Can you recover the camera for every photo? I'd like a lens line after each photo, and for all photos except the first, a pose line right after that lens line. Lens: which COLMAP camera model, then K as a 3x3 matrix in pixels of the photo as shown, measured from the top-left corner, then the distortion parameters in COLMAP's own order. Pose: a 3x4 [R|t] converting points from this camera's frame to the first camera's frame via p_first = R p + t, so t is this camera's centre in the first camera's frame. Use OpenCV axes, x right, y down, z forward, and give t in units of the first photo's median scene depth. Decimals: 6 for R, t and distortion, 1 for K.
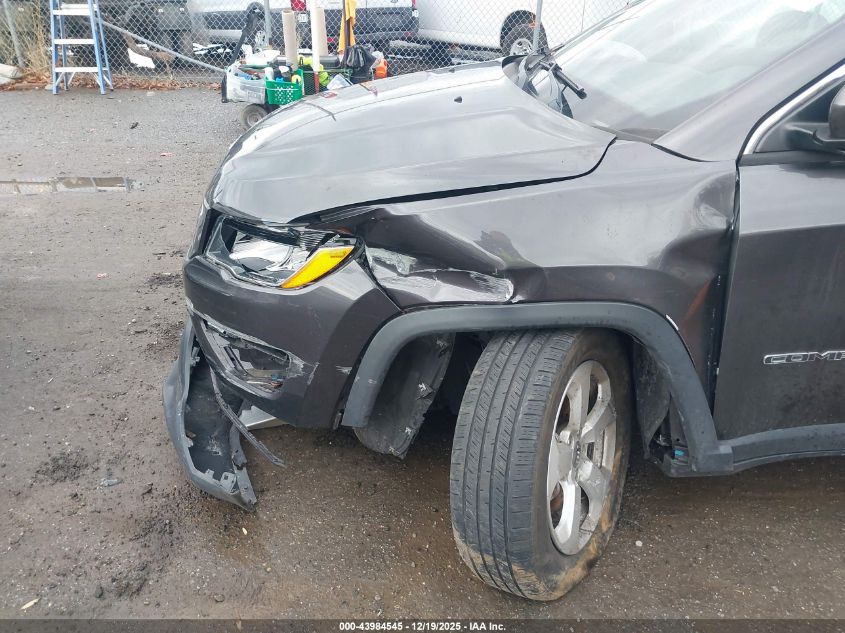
lens RADIAL K [[662.3, 0, 425.5], [0, 662.3, 320.0], [0, 0, 1]] dist [0.022971, -0.036838]
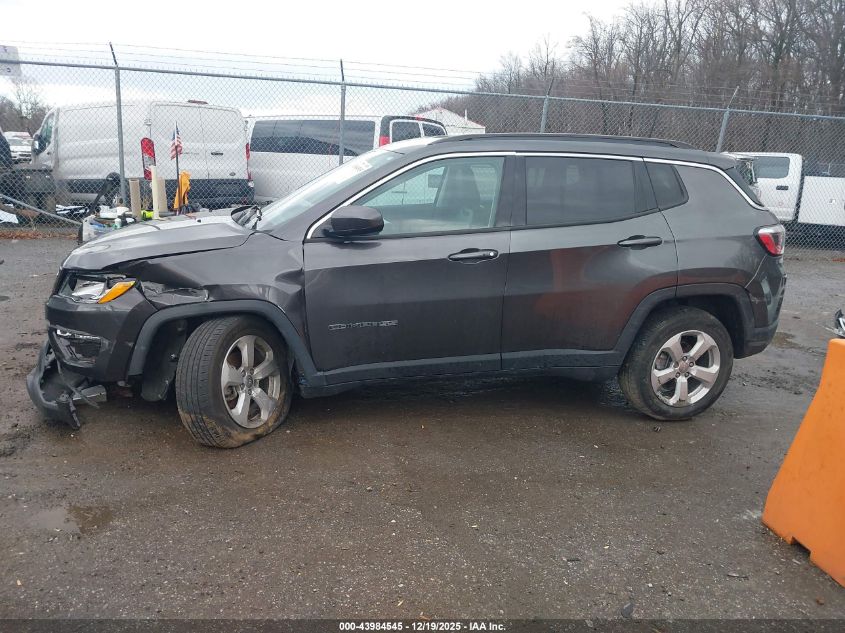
lens RADIAL K [[662.3, 0, 423.9], [0, 662.3, 310.2], [0, 0, 1]] dist [0.022971, -0.036838]
pose [[0.981938, -0.017115, 0.188429, 0.340825], [0.062722, 0.969031, -0.238839, 0.465625], [-0.178506, 0.246344, 0.952602, -1.003197]]
